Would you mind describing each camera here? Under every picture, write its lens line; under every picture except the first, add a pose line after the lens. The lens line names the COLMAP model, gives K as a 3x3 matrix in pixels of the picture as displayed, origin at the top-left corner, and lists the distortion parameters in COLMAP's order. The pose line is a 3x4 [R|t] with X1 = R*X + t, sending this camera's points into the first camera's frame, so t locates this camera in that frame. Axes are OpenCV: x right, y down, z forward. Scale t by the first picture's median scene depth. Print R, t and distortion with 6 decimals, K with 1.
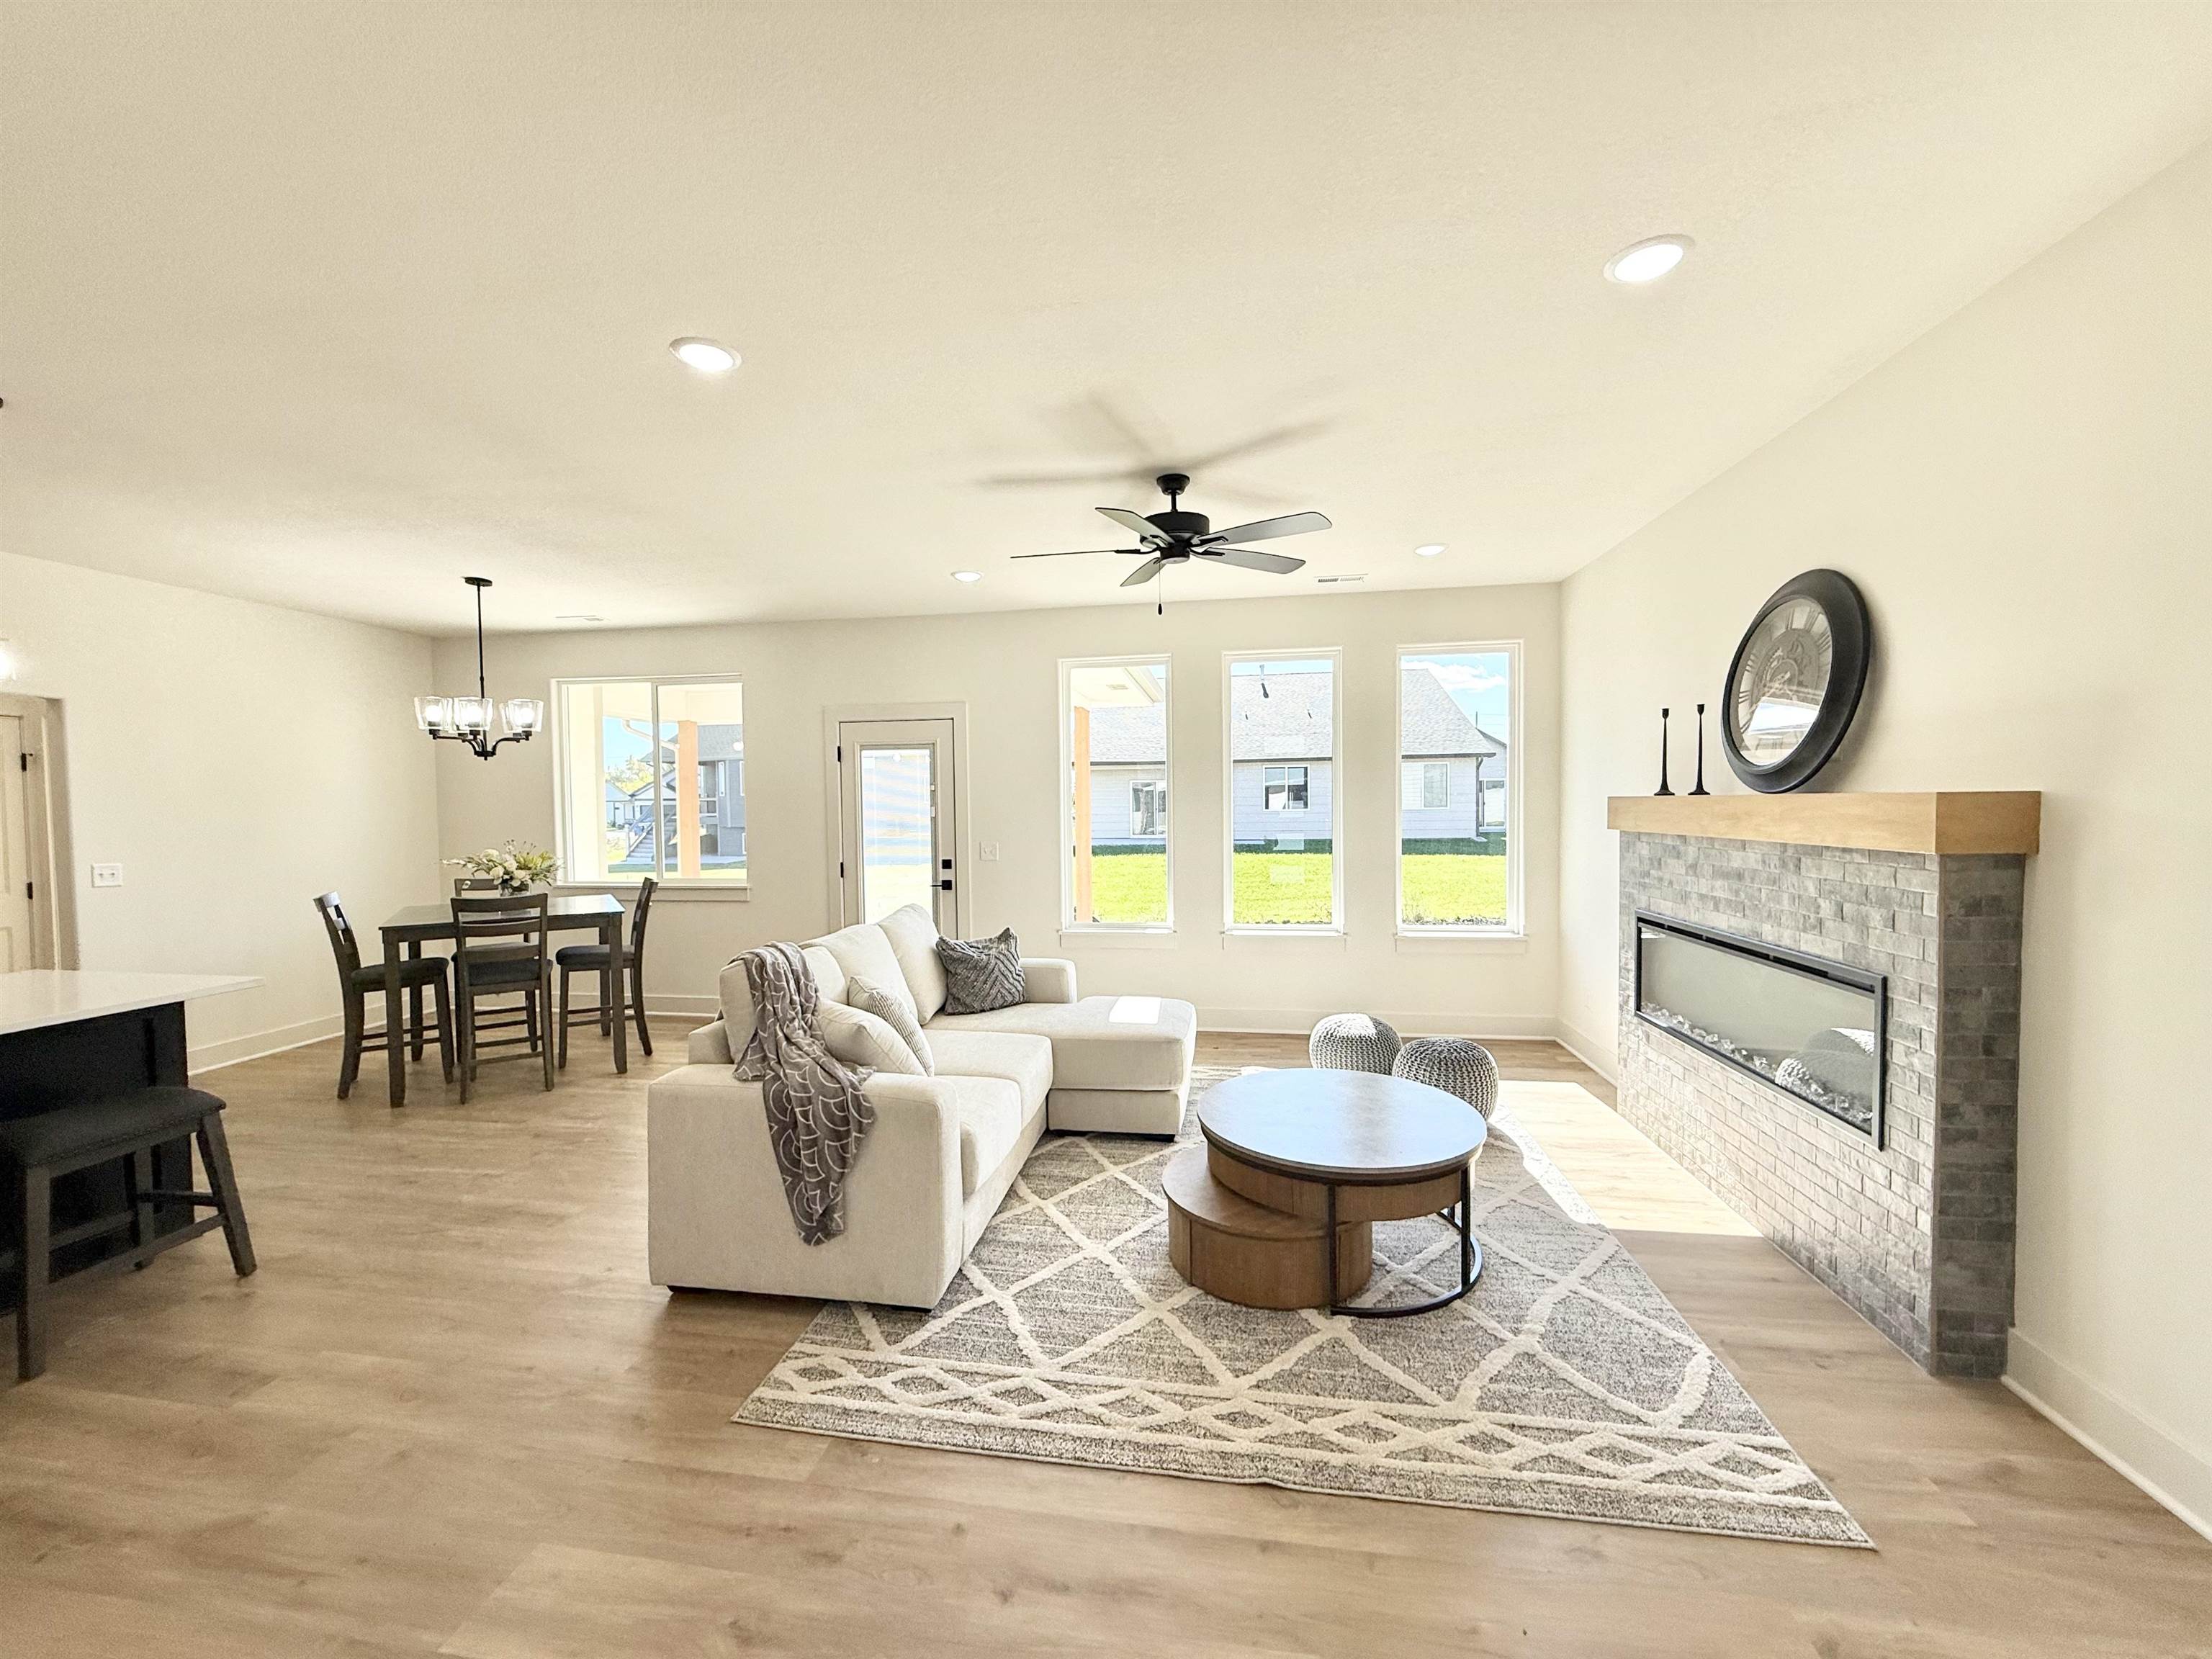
lens RADIAL K [[879.6, 0, 1100.0], [0, 879.6, 833.3], [0, 0, 1]] dist [-0.001447, -0.000011]
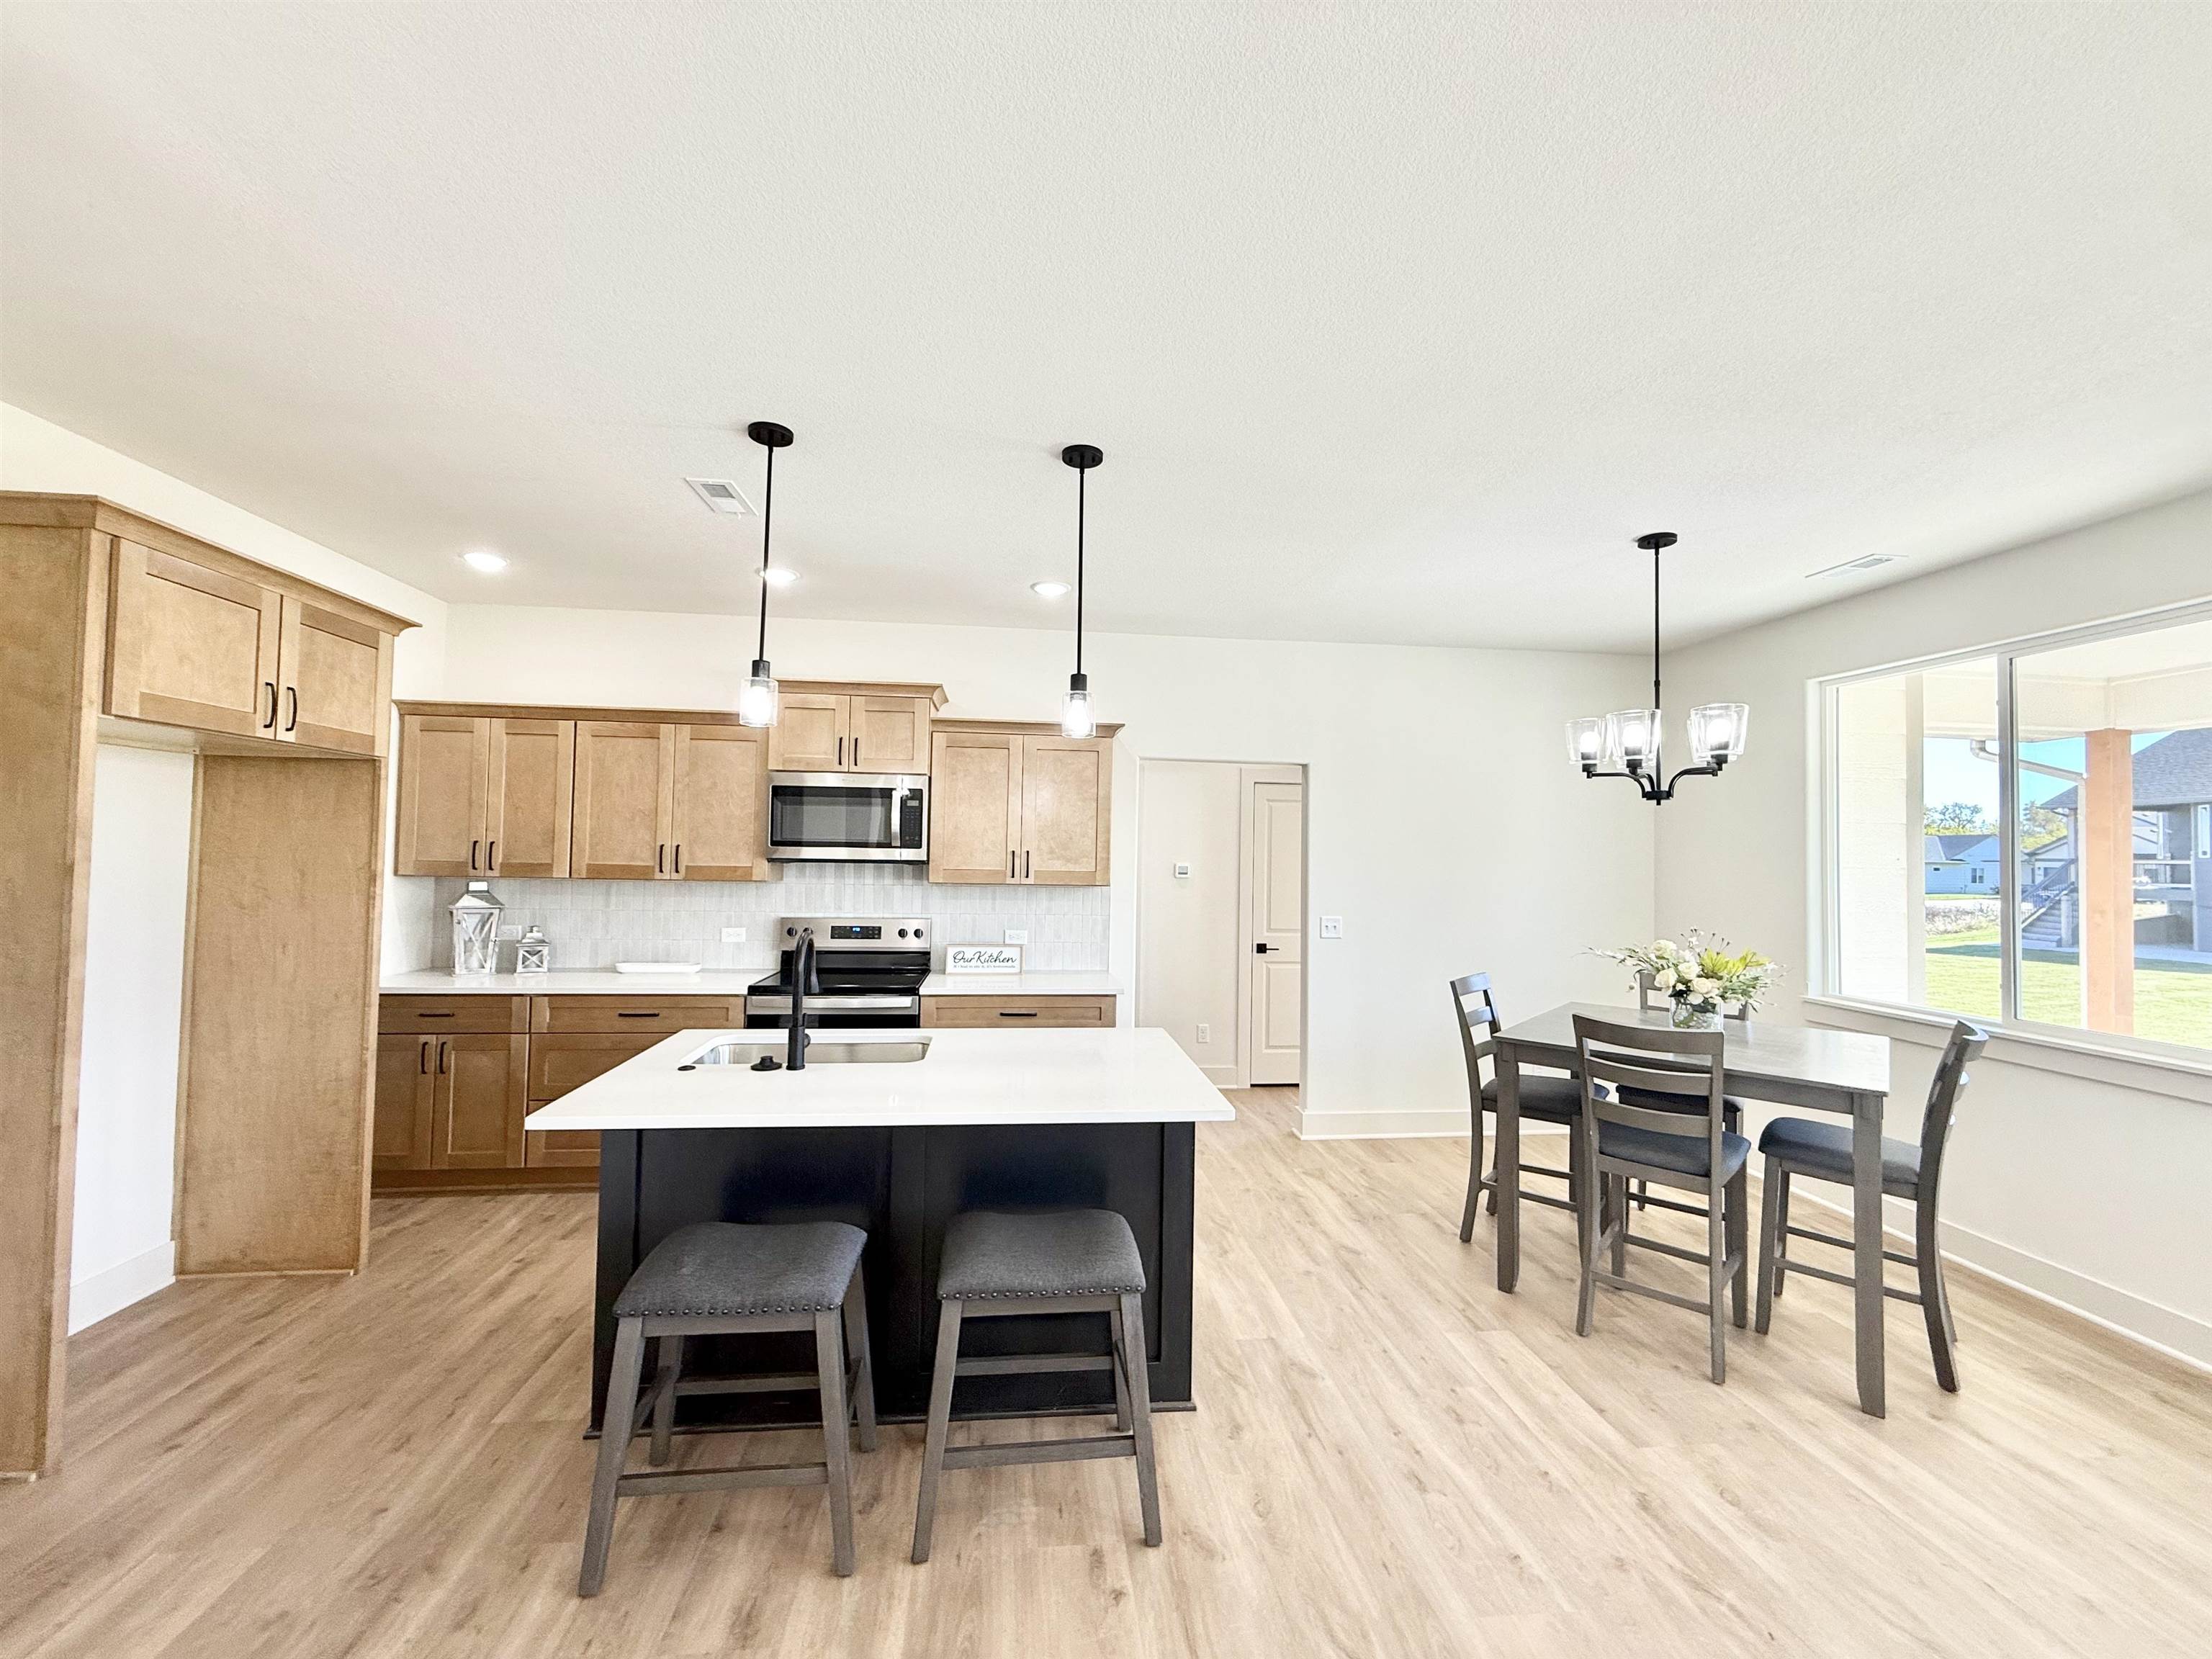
lens RADIAL K [[879.6, 0, 1098.6], [0, 879.6, 832.9], [0, 0, 1]] dist [-0.001447, -0.000011]
pose [[0.261599, -0.008861, -0.965136, -0.255521], [-0.052495, 0.998347, -0.023395, -0.036909], [0.963748, 0.056785, 0.260701, 0.630653]]
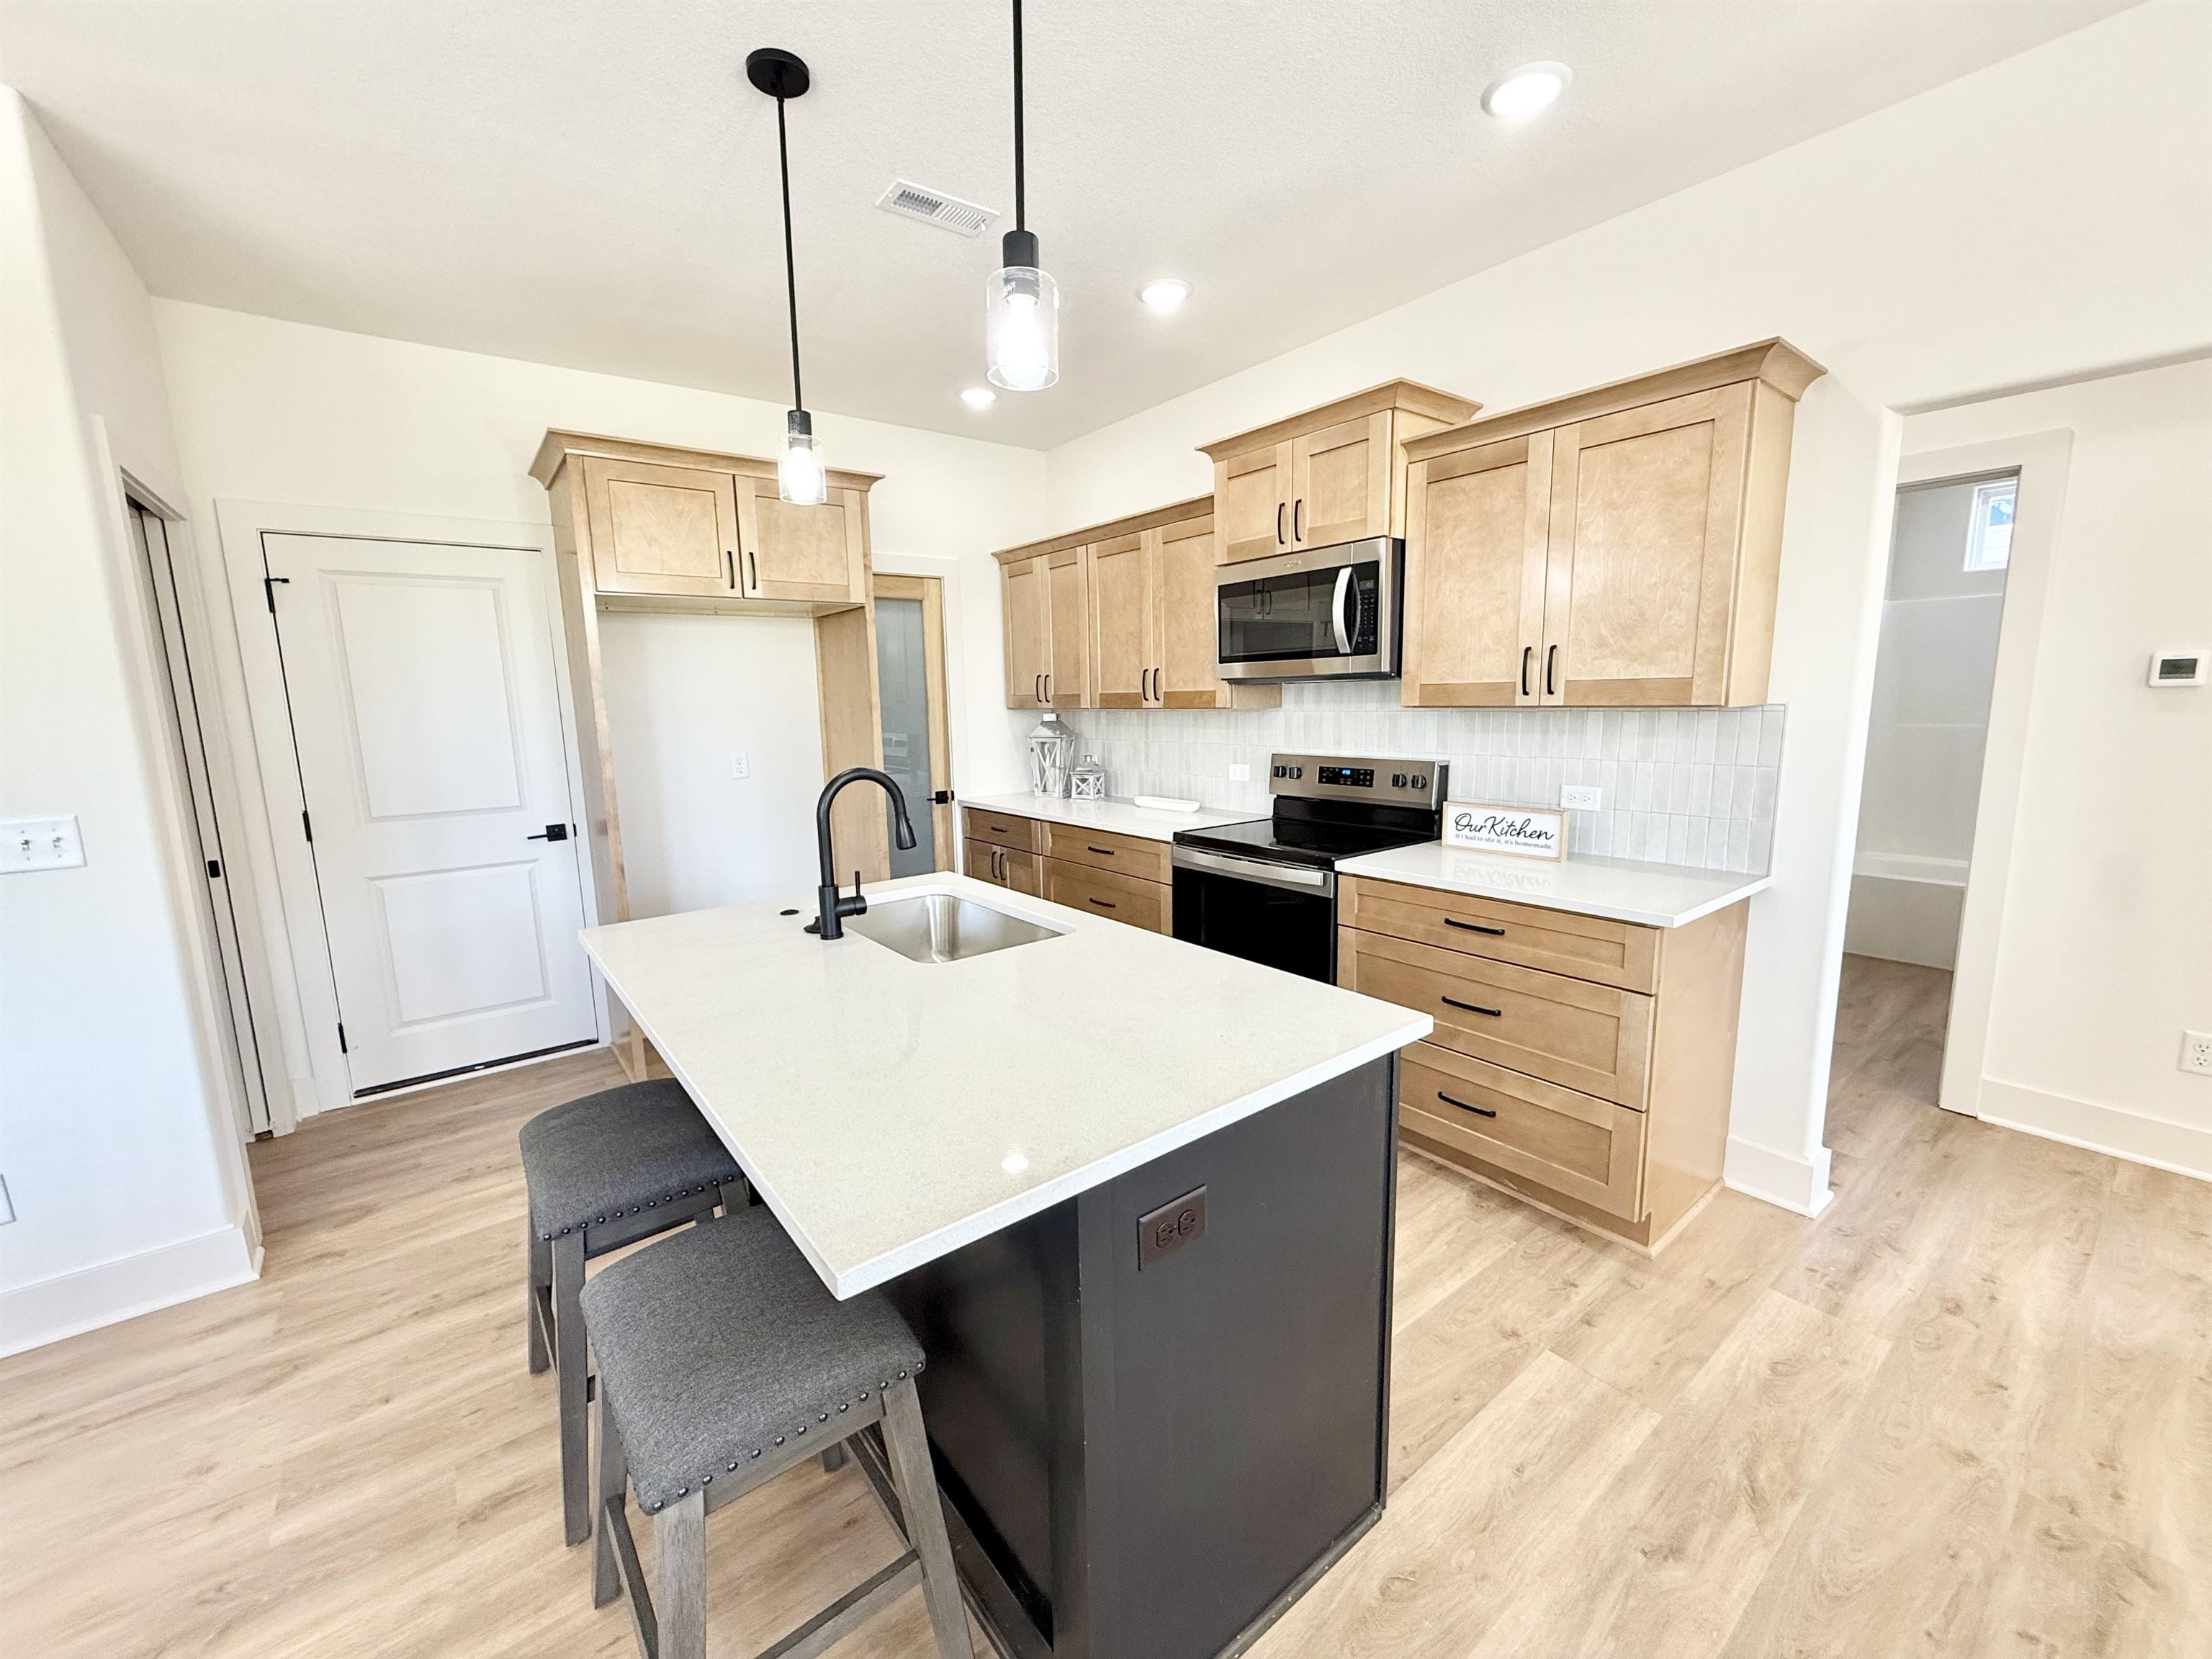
lens RADIAL K [[879.6, 0, 1095.1], [0, 879.6, 833.5], [0, 0, 1]] dist [-0.001447, -0.000011]
pose [[-0.685840, 0.141622, -0.713840, -0.755800], [0.008044, 0.982298, 0.187154, -0.021233], [0.727708, 0.122615, -0.674838, 1.119897]]
